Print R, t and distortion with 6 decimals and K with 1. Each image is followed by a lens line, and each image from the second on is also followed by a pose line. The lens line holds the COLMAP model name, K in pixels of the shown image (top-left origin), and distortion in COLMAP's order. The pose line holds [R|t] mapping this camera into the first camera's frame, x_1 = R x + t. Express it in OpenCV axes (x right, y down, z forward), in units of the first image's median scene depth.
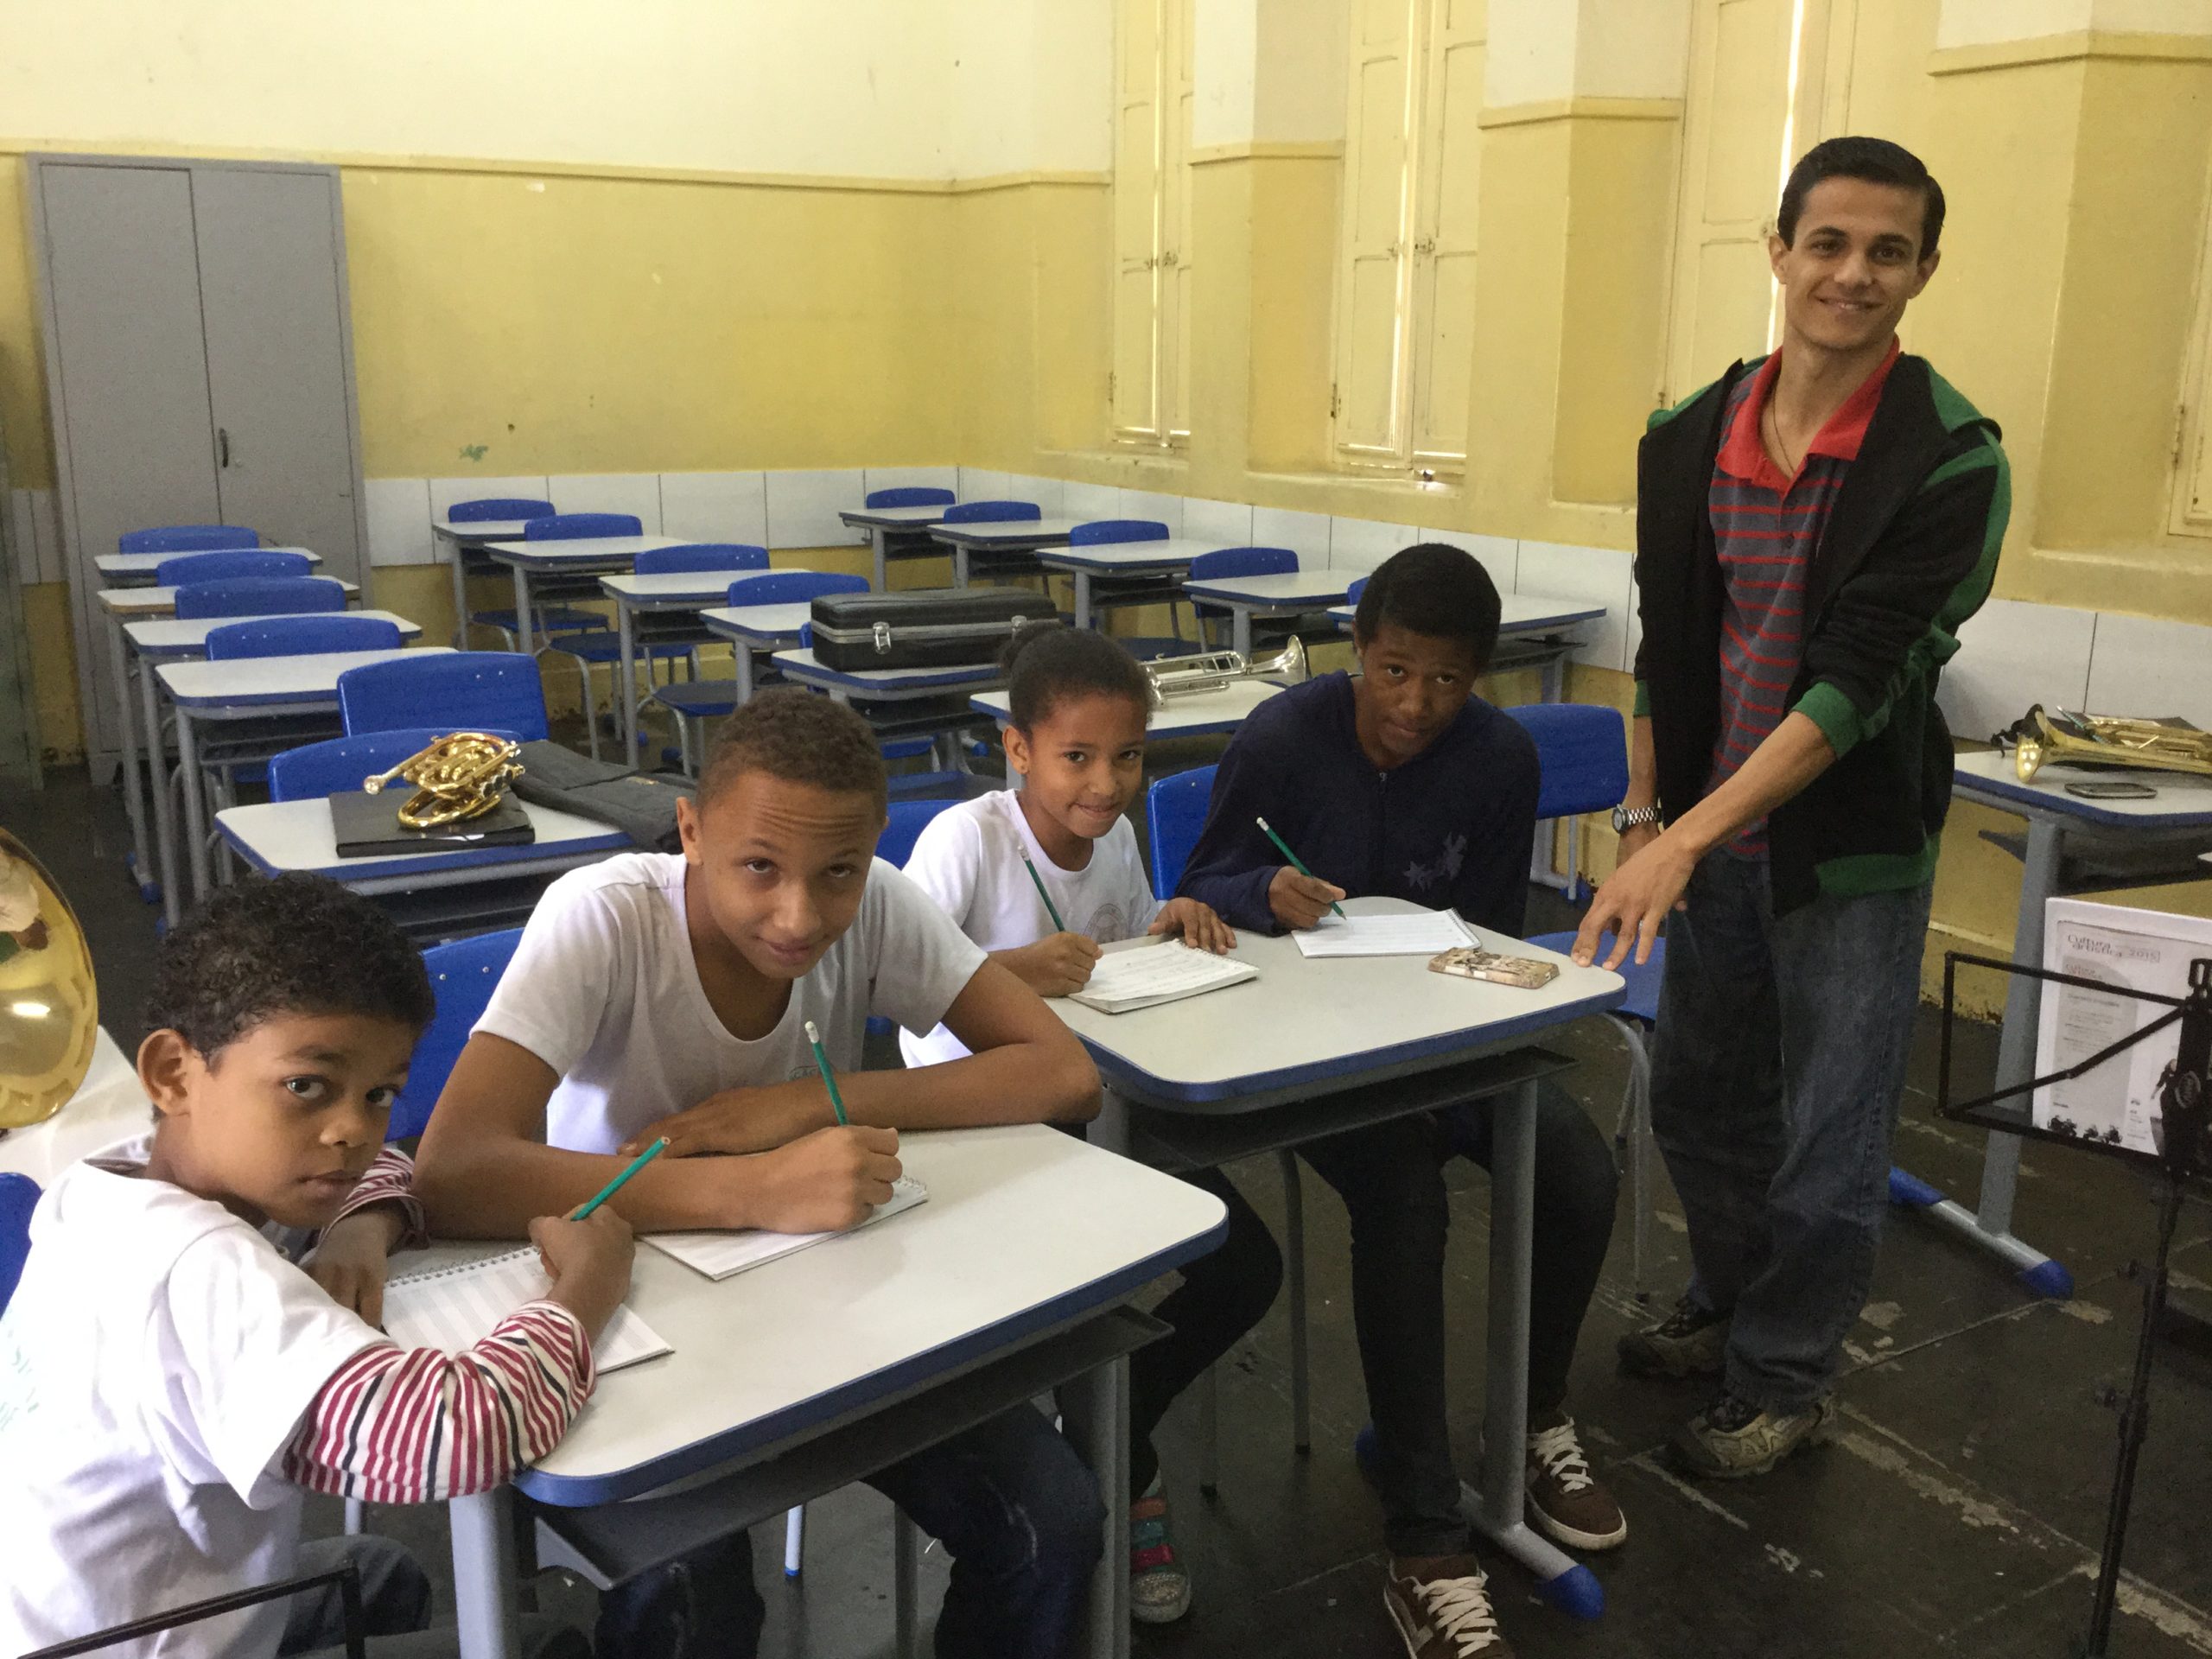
lens RADIAL K [[1891.1, 0, 1106.0], [0, 1891.1, 829.5], [0, 0, 1]] dist [0.068288, -0.092232]
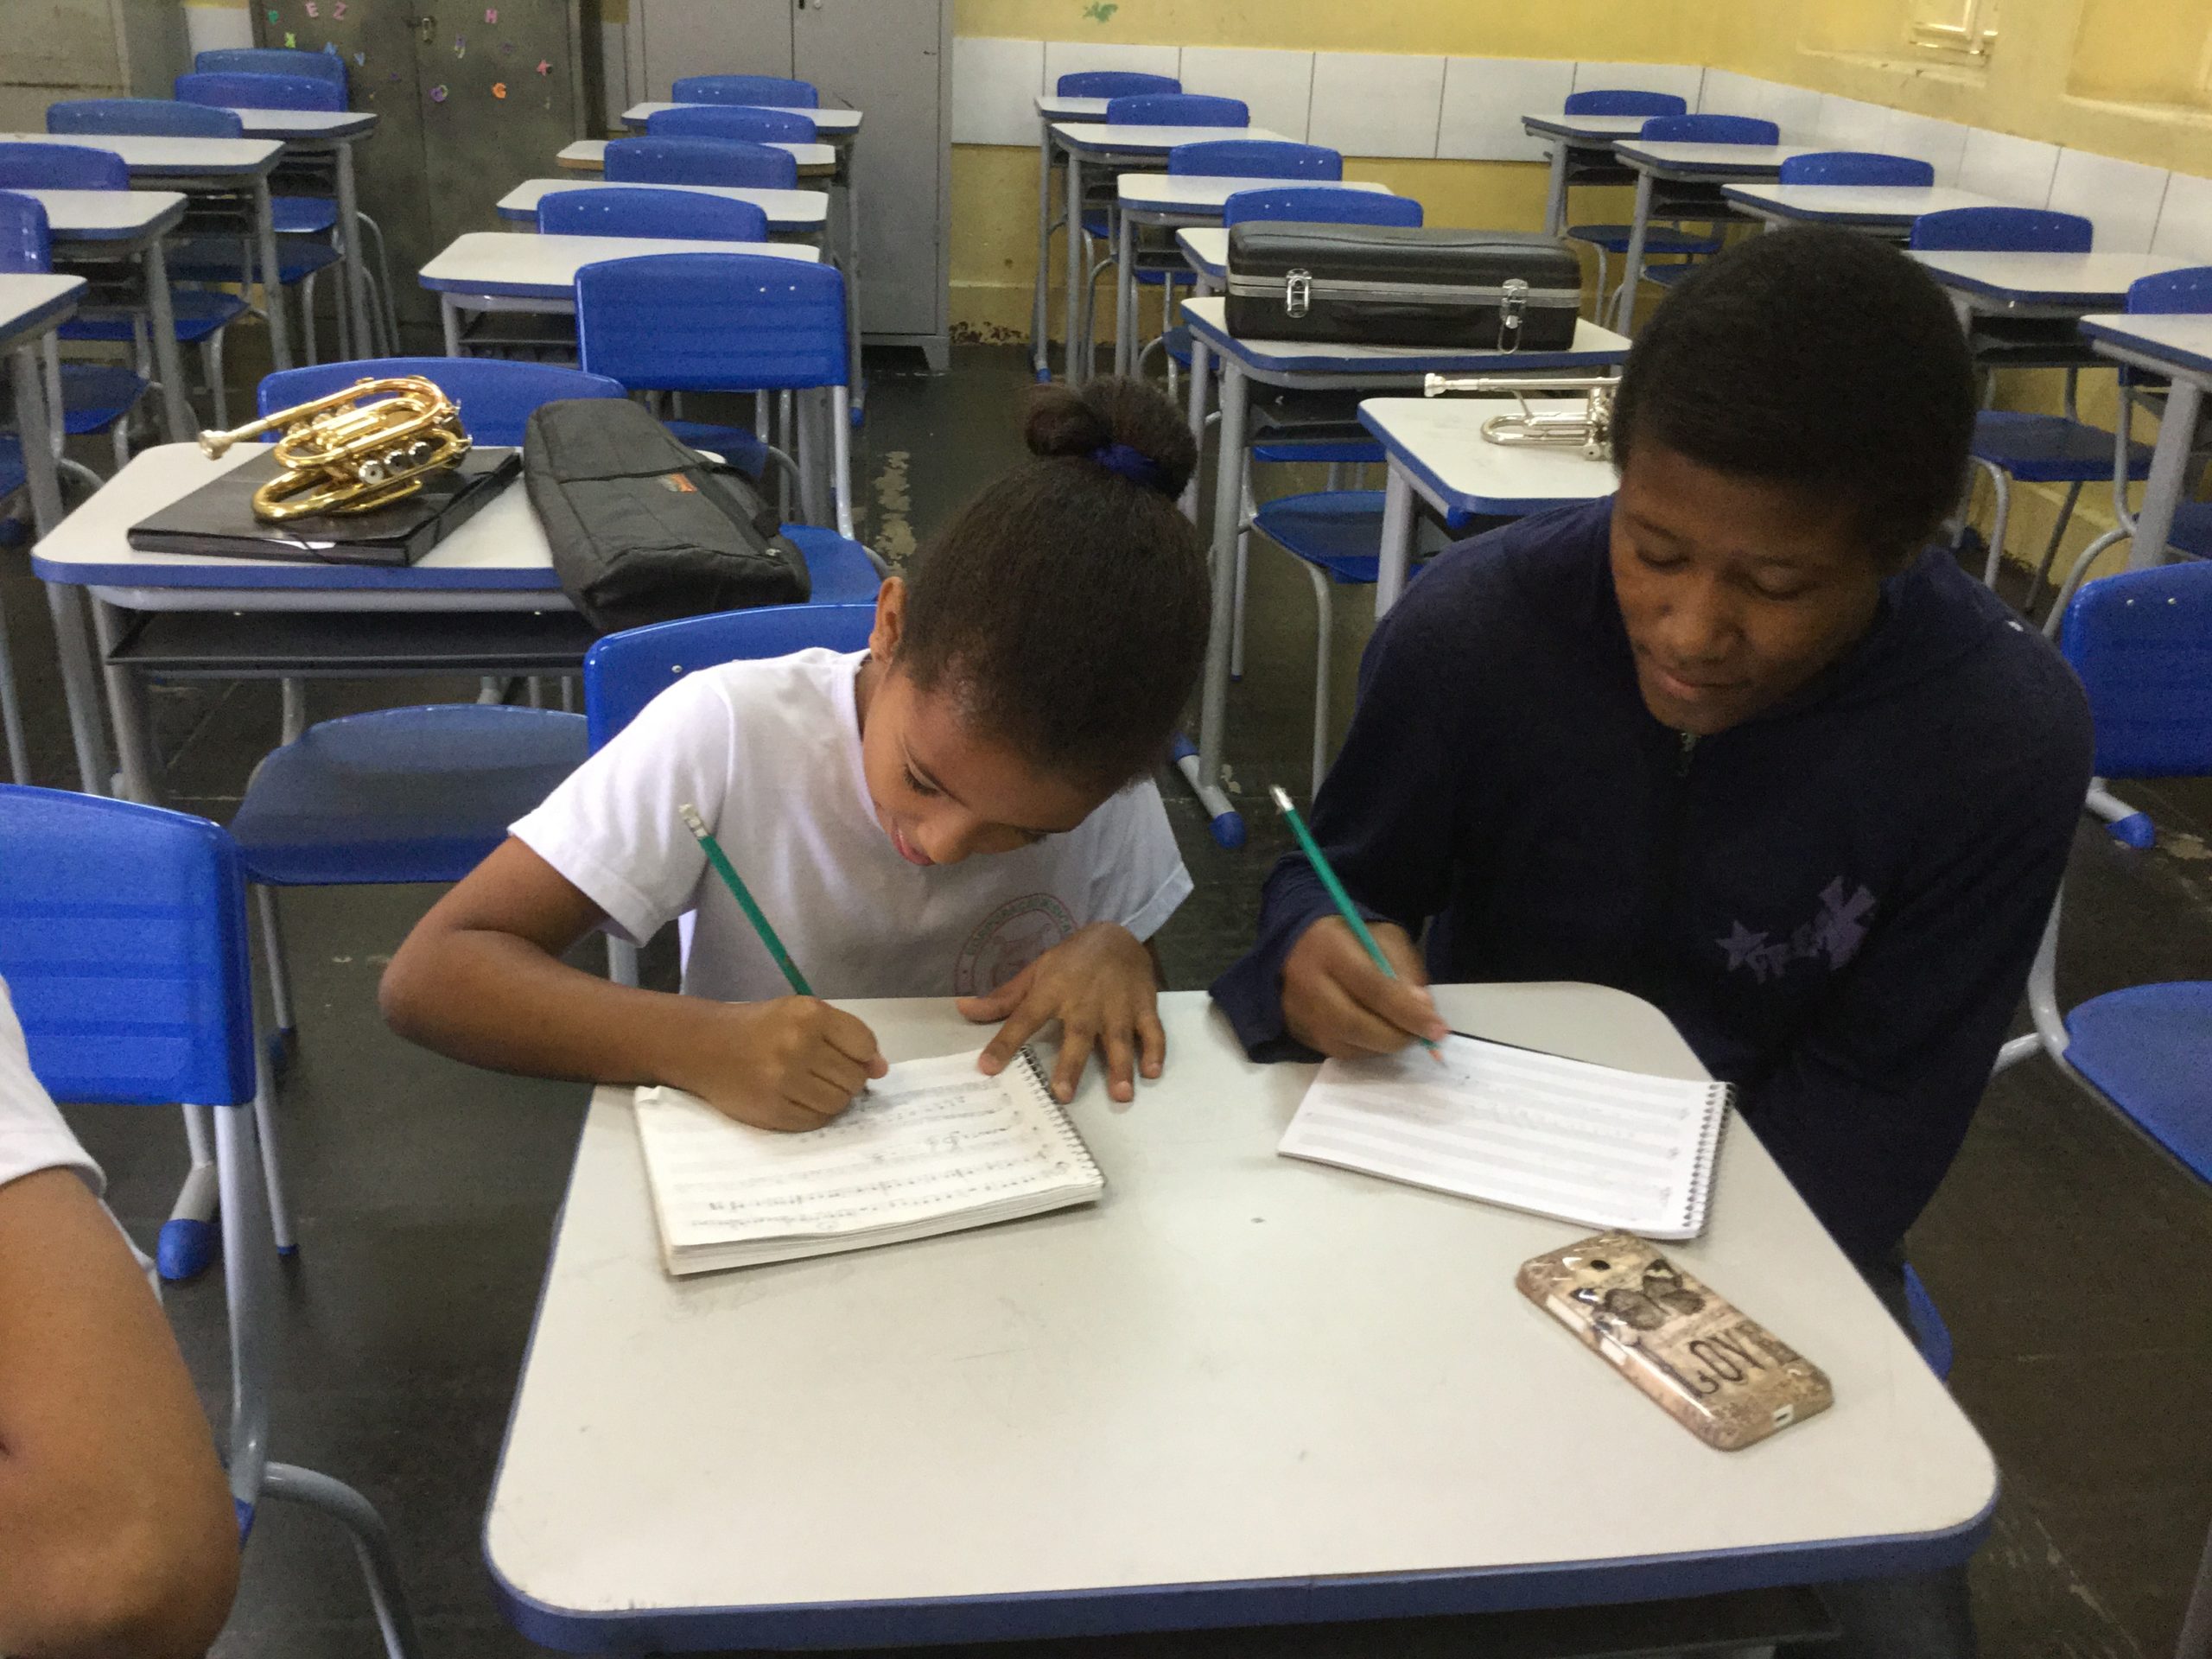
lens RADIAL K [[1891.1, 0, 1106.0], [0, 1891.1, 829.5], [0, 0, 1]] dist [0.068288, -0.092232]
pose [[0.907471, 0.212759, -0.362256, 0.067494], [-0.140049, 0.966160, 0.216611, -0.031250], [0.396083, -0.145835, 0.906559, 0.184505]]
